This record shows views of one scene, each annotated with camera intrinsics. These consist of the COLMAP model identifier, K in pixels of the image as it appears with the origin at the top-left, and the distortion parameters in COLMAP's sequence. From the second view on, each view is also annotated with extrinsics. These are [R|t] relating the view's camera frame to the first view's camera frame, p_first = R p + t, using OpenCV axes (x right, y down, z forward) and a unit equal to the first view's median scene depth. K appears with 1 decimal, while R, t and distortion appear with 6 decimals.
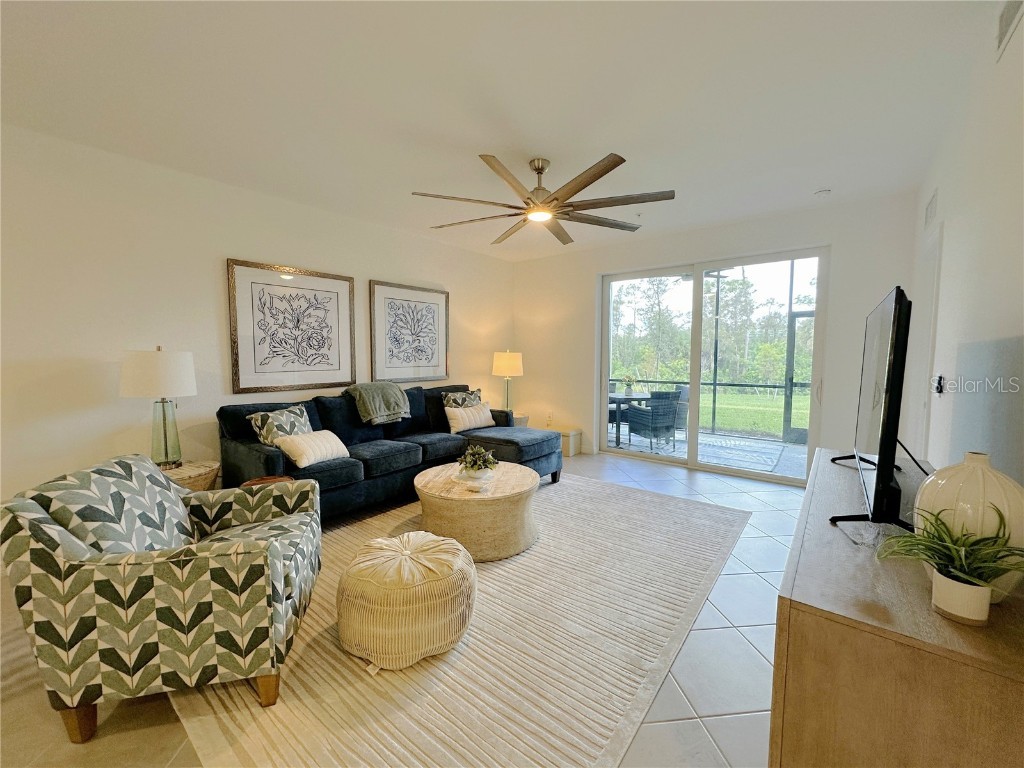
lens RADIAL K [[406.6, 0, 512.0], [0, 406.6, 384.0], [0, 0, 1]] dist [-0.003305, -0.000136]
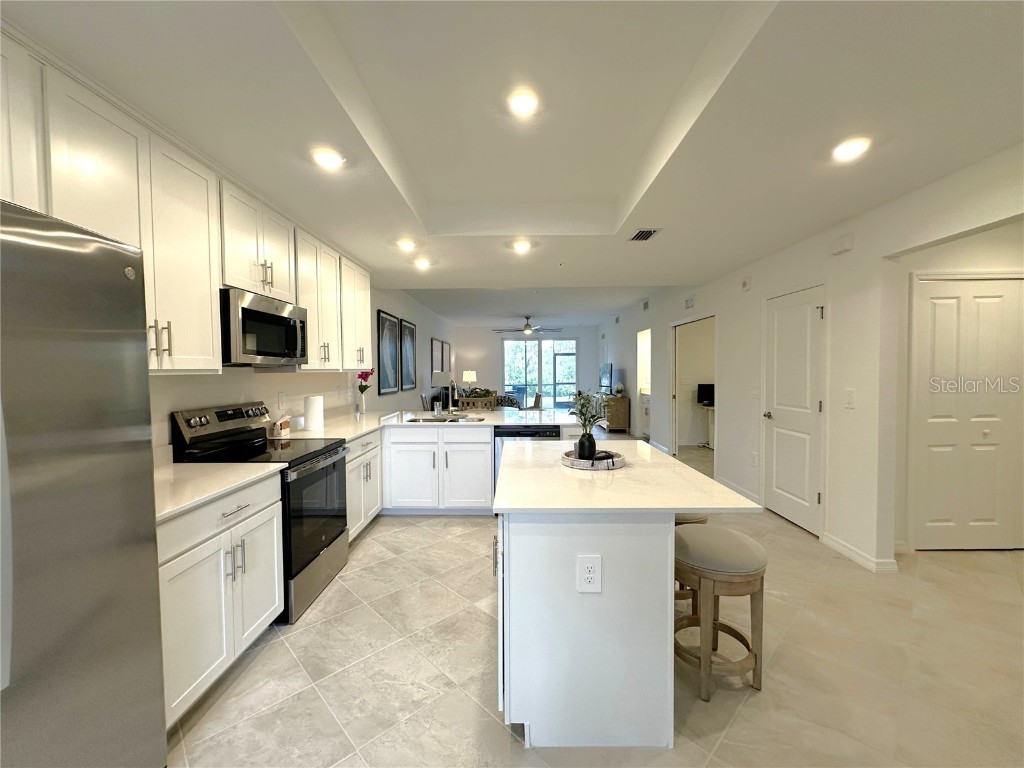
lens RADIAL K [[417.9, 0, 510.5], [0, 417.9, 382.7], [0, 0, 1]] dist [-0.002297, 0.000485]
pose [[0.788662, -0.022540, 0.614413, -1.700273], [0.049291, 0.998429, -0.026642, 0.078914], [-0.612848, 0.051297, 0.788534, -1.273868]]
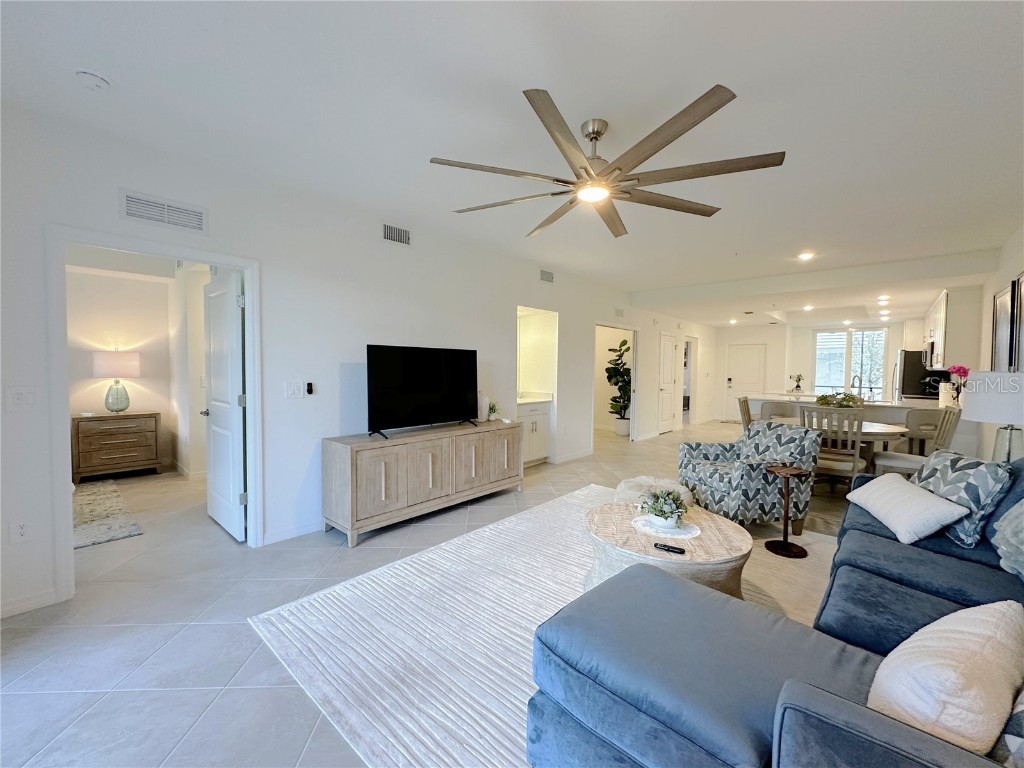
lens RADIAL K [[417.9, 0, 510.5], [0, 417.9, 382.7], [0, 0, 1]] dist [-0.002297, 0.000485]
pose [[-0.998649, -0.012482, 0.050433, 0.138209], [-0.006877, 0.993928, 0.109819, -0.107921], [-0.051497, 0.109324, -0.992671, 1.403914]]
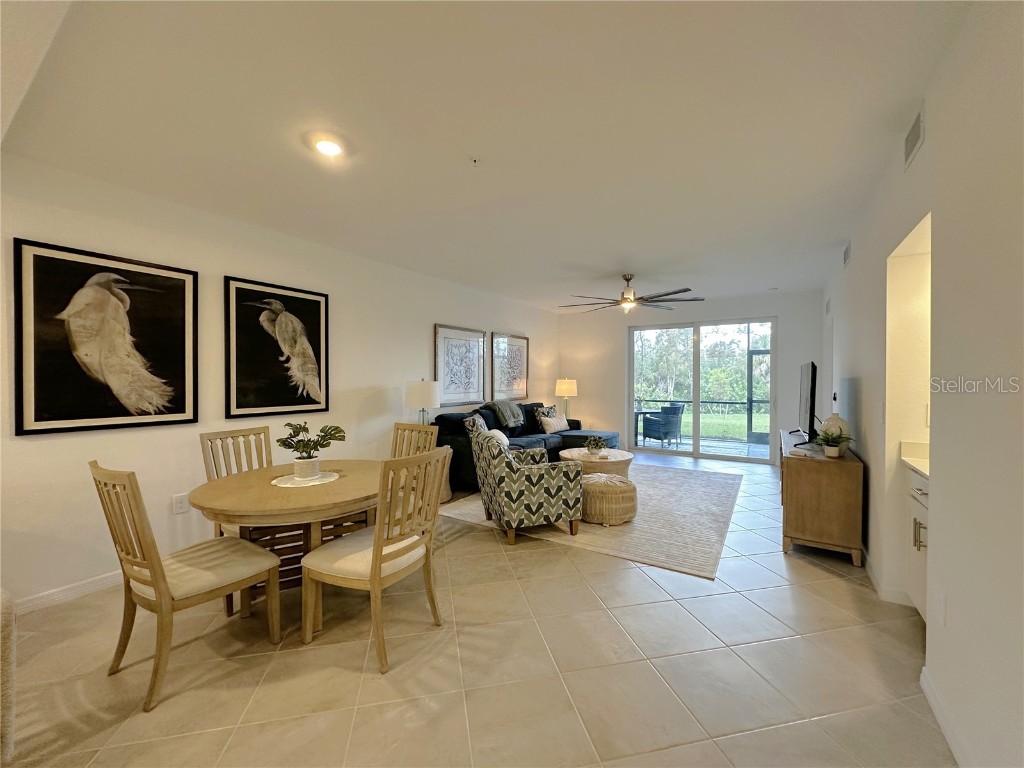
lens RADIAL K [[406.6, 0, 512.0], [0, 406.6, 384.0], [0, 0, 1]] dist [-0.003305, -0.000136]
pose [[0.994463, -0.002615, 0.105054, -0.479170], [0.008758, 0.998275, -0.058055, 0.024436], [-0.104721, 0.058654, 0.992770, -0.530149]]
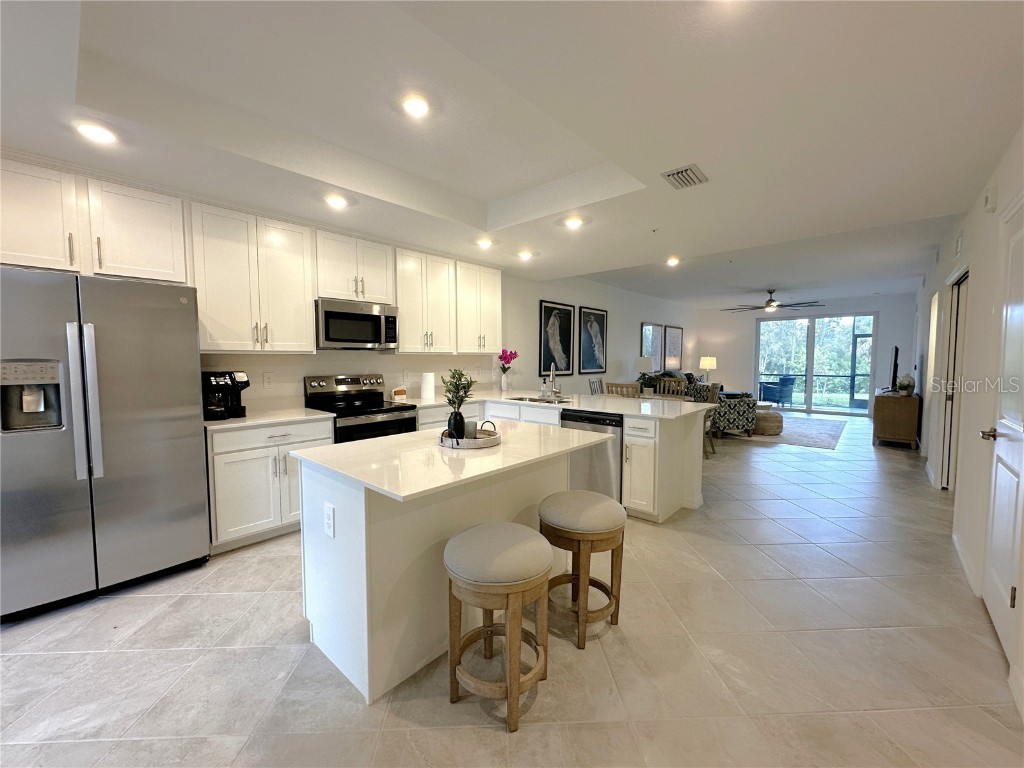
lens RADIAL K [[406.6, 0, 512.0], [0, 406.6, 384.0], [0, 0, 1]] dist [-0.003305, -0.000136]
pose [[0.998333, 0.003335, -0.057616, -1.180696], [-0.003851, 0.999953, -0.008849, 0.103544], [0.057584, 0.009057, 0.998300, -1.438263]]
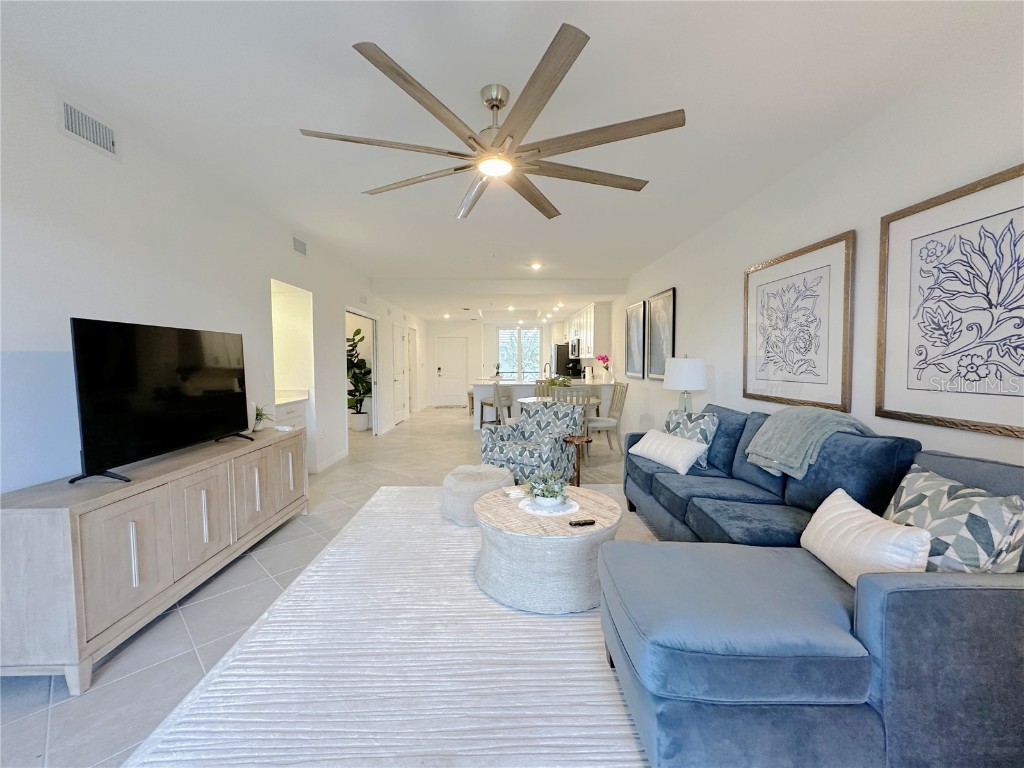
lens RADIAL K [[417.9, 0, 510.5], [0, 417.9, 382.7], [0, 0, 1]] dist [-0.002297, 0.000485]
pose [[-0.764604, 0.035288, -0.643534, 0.407019], [-0.046015, 0.992963, 0.109121, -0.090432], [0.642856, 0.113047, -0.757599, 1.233998]]
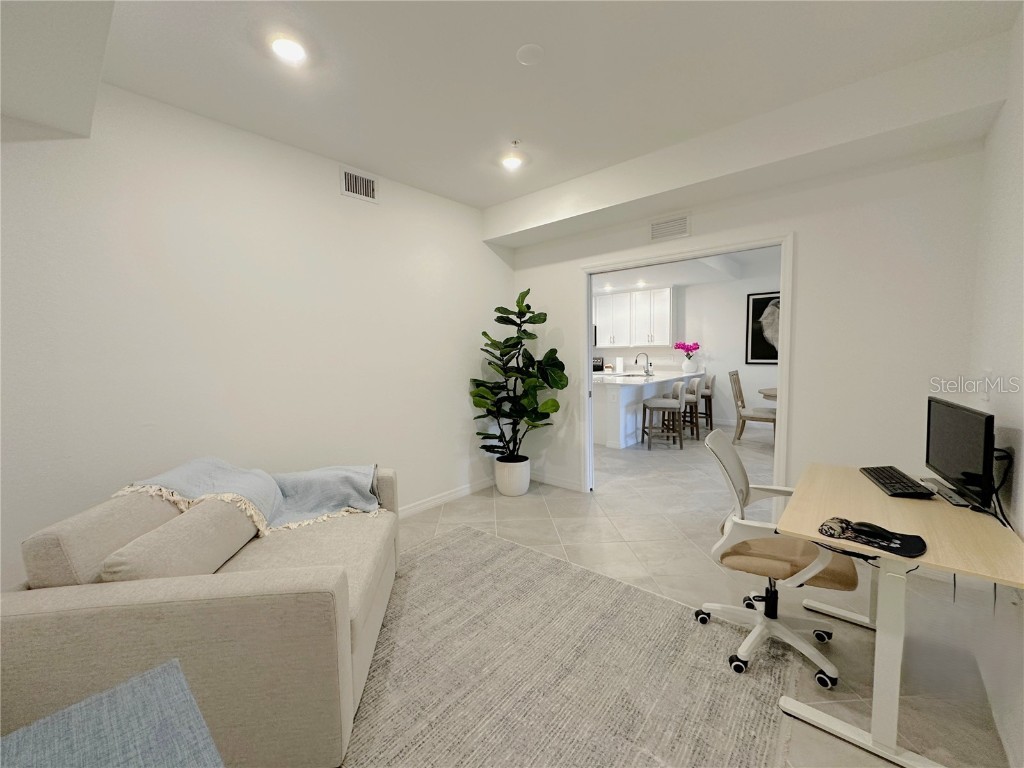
lens RADIAL K [[417.9, 0, 510.5], [0, 417.9, 382.7], [0, 0, 1]] dist [-0.002297, 0.000485]
pose [[-0.045652, 0.076561, -0.996019, 0.698284], [-0.049696, 0.995650, 0.078811, 0.048823], [0.997721, 0.053096, -0.041648, -0.778046]]
